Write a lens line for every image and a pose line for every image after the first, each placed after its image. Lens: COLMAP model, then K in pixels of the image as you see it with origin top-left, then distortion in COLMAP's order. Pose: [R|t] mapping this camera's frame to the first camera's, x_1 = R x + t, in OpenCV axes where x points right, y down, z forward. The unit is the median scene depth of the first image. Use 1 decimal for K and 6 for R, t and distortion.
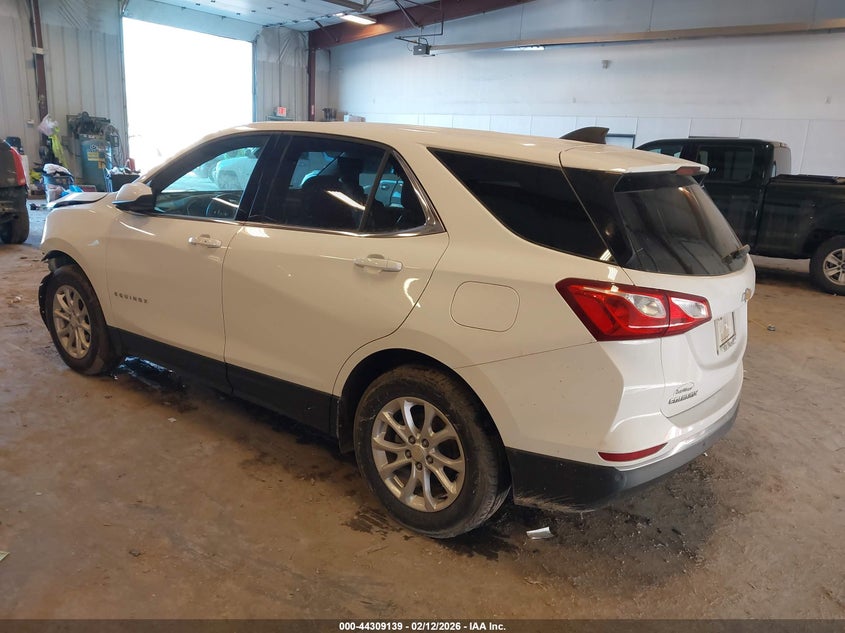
lens RADIAL K [[658.0, 0, 422.5], [0, 658.0, 316.5], [0, 0, 1]] dist [0.004377, 0.002003]
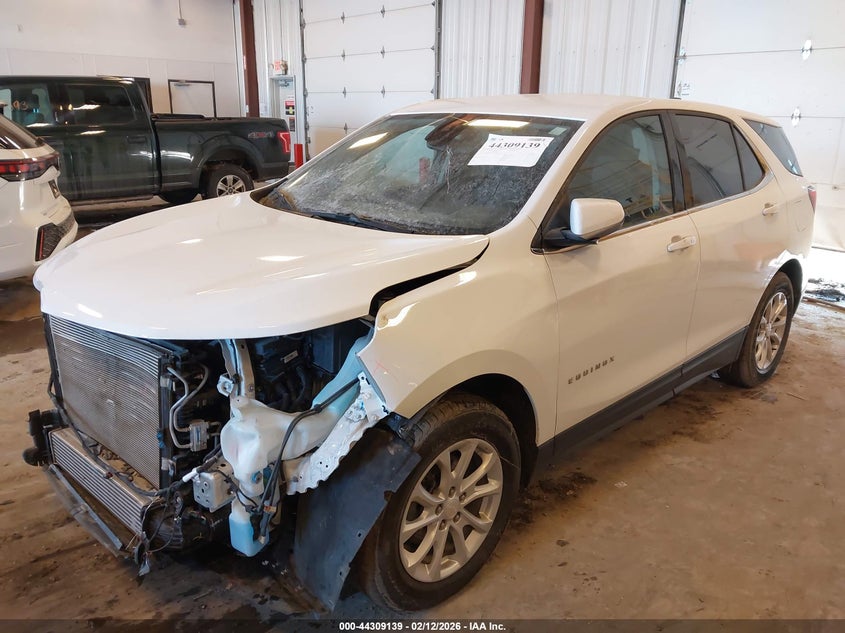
lens RADIAL K [[658.0, 0, 422.5], [0, 658.0, 316.5], [0, 0, 1]] dist [0.004377, 0.002003]
pose [[0.167559, -0.340629, 0.925146, -1.073962], [0.232706, 0.925562, 0.298635, -0.319757], [-0.958004, 0.165248, 0.234353, 0.999064]]
